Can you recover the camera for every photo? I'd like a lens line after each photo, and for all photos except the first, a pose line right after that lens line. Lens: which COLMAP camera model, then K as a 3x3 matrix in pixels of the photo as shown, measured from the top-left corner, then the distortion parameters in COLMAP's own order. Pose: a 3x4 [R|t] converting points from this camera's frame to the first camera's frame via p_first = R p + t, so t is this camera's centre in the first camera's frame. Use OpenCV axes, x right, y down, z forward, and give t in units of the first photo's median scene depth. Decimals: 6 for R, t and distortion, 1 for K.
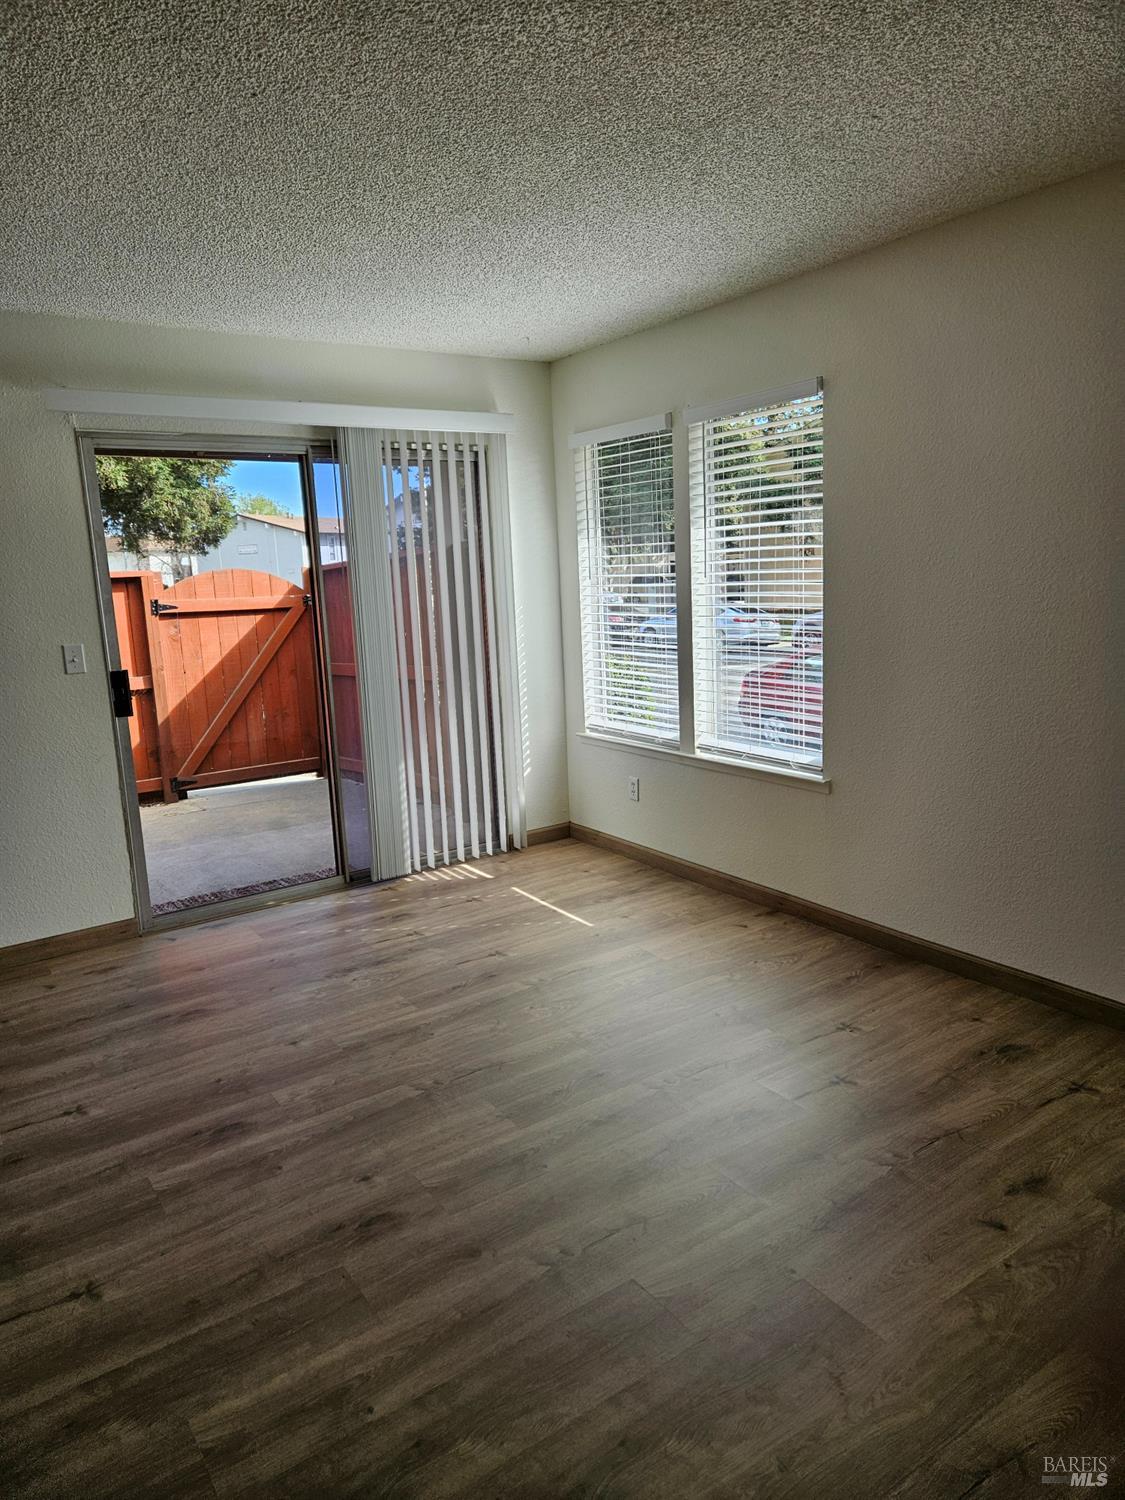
lens RADIAL K [[1008.6, 0, 571.0], [0, 1008.6, 754.3], [0, 0, 1]] dist [0.047103, -0.017178]
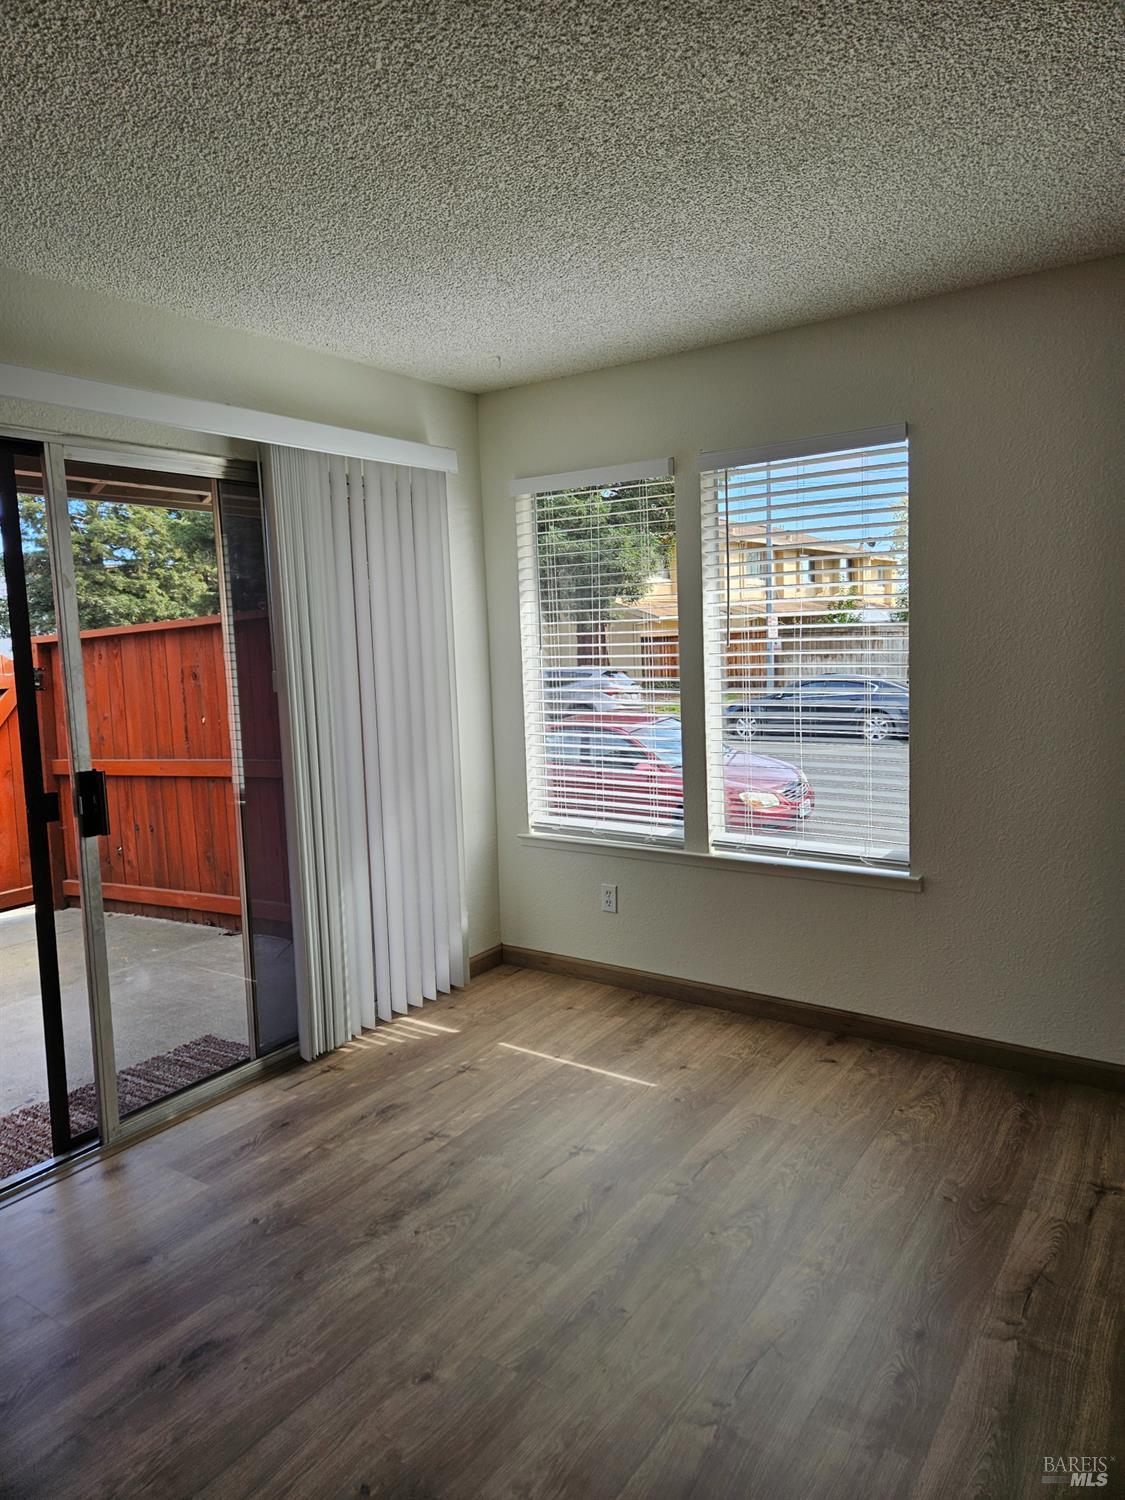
lens RADIAL K [[1008.6, 0, 559.0], [0, 1008.6, 736.1], [0, 0, 1]] dist [0.047103, -0.017178]
pose [[0.932457, -0.027356, 0.360243, -0.293116], [0.061412, 0.994619, -0.083432, -0.034417], [-0.356022, 0.099920, 0.929120, 0.248587]]
